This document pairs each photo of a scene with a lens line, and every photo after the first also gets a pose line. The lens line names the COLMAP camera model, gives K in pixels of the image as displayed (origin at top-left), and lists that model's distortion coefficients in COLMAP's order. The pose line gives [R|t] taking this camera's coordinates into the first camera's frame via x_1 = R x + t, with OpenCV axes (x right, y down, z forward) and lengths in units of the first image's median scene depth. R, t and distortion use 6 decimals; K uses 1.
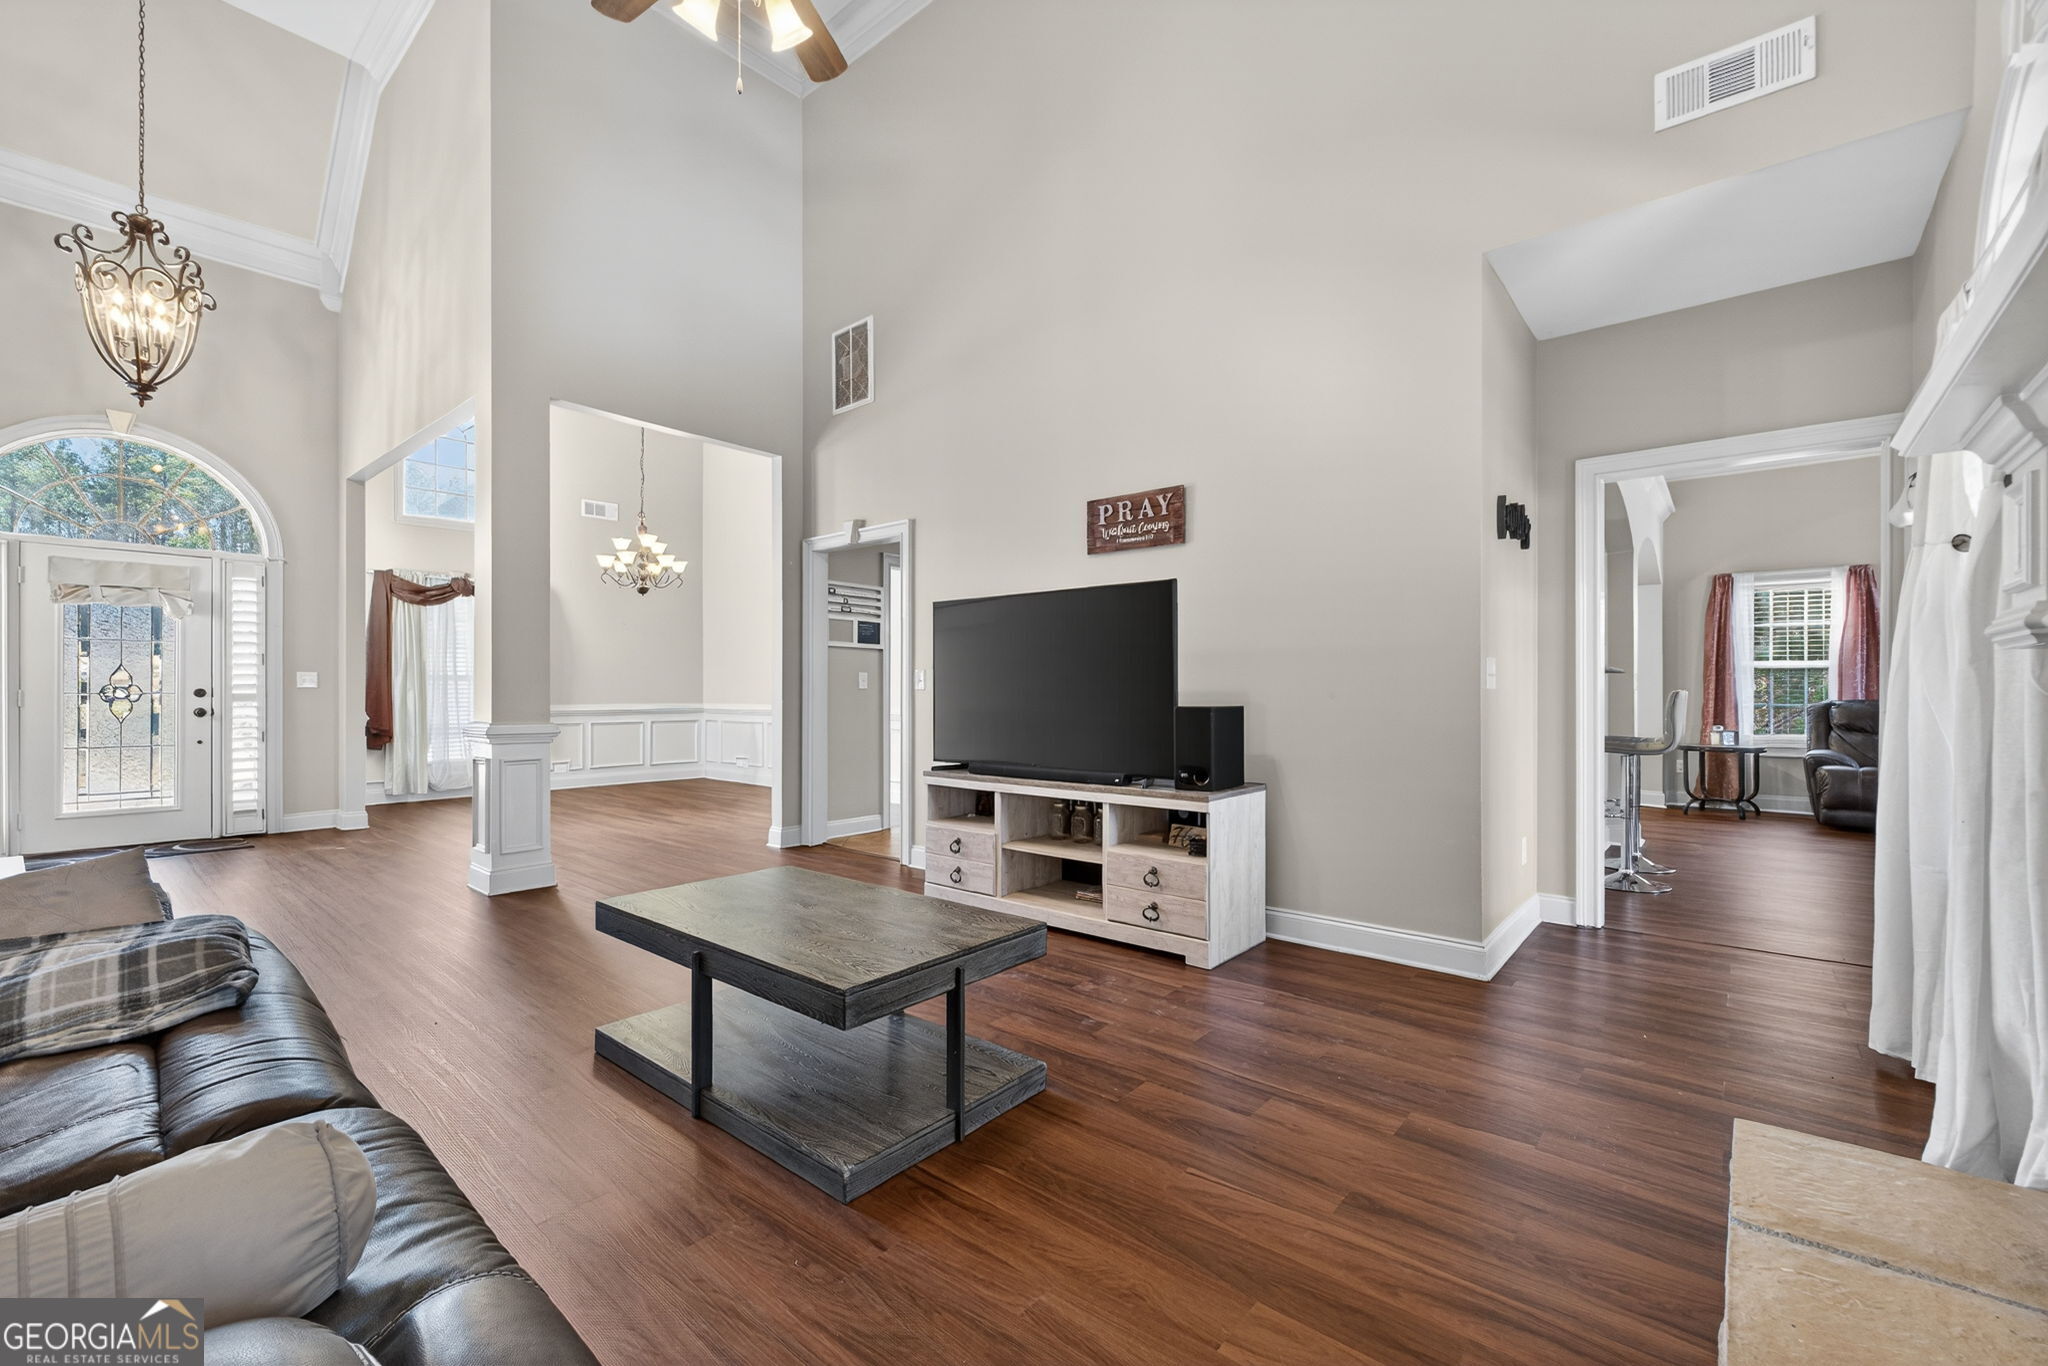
lens RADIAL K [[867.3, 0, 1019.6], [0, 867.3, 694.6], [0, 0, 1]] dist [-0.000325, -0.000098]
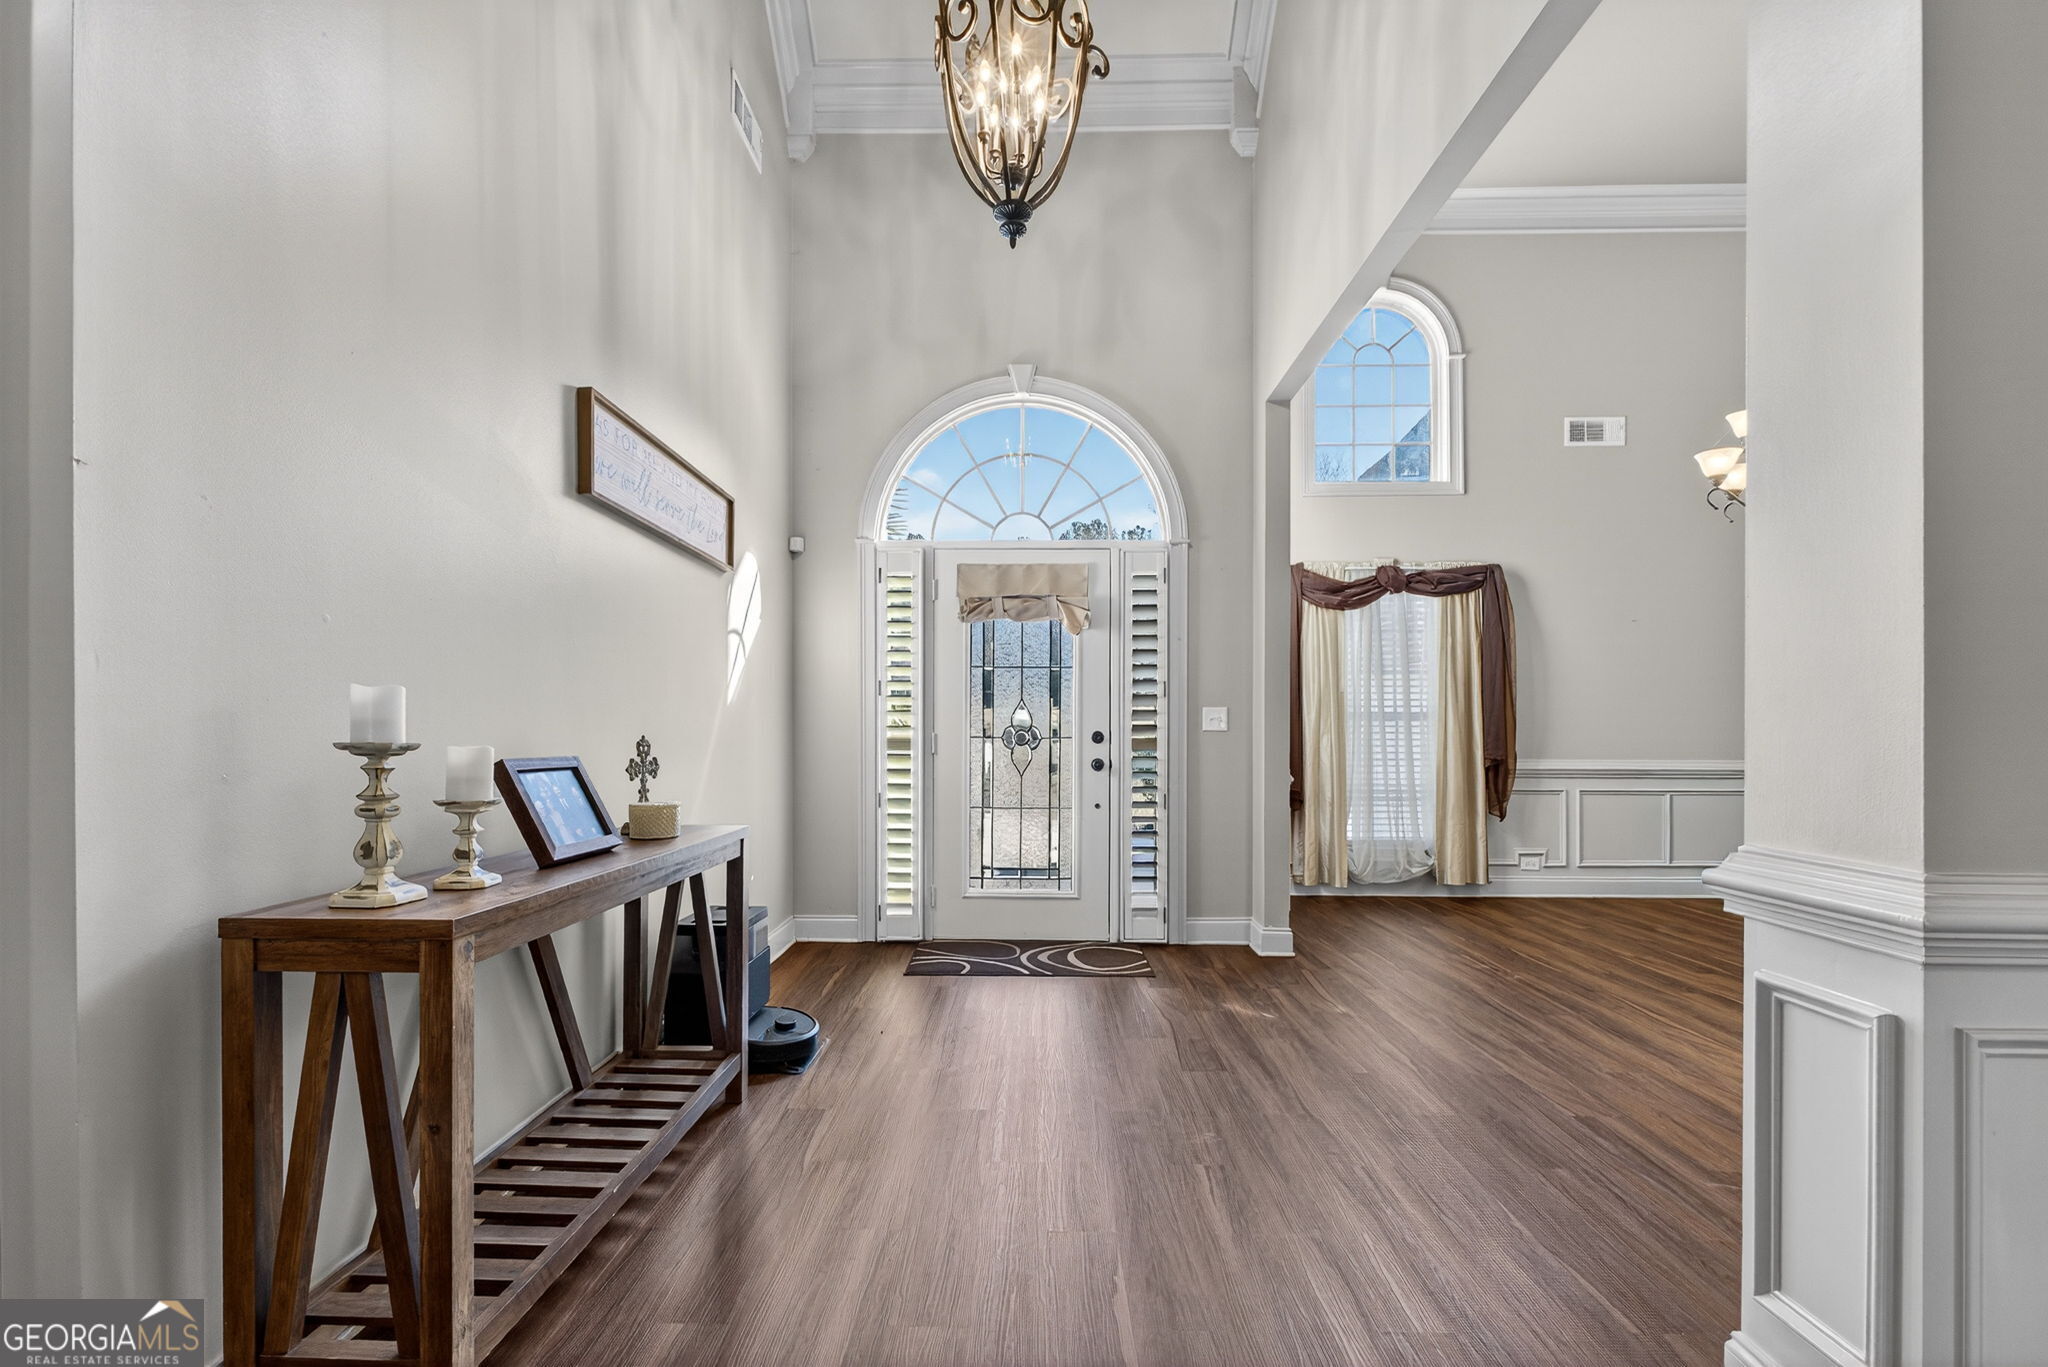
lens RADIAL K [[867.3, 0, 1019.6], [0, 867.3, 695.1], [0, 0, 1]] dist [-0.000325, -0.000098]
pose [[0.644298, -0.030272, -0.764175, -0.423232], [-0.006728, 0.998953, -0.045245, -0.003954], [0.764745, 0.034292, 0.643420, 0.471976]]
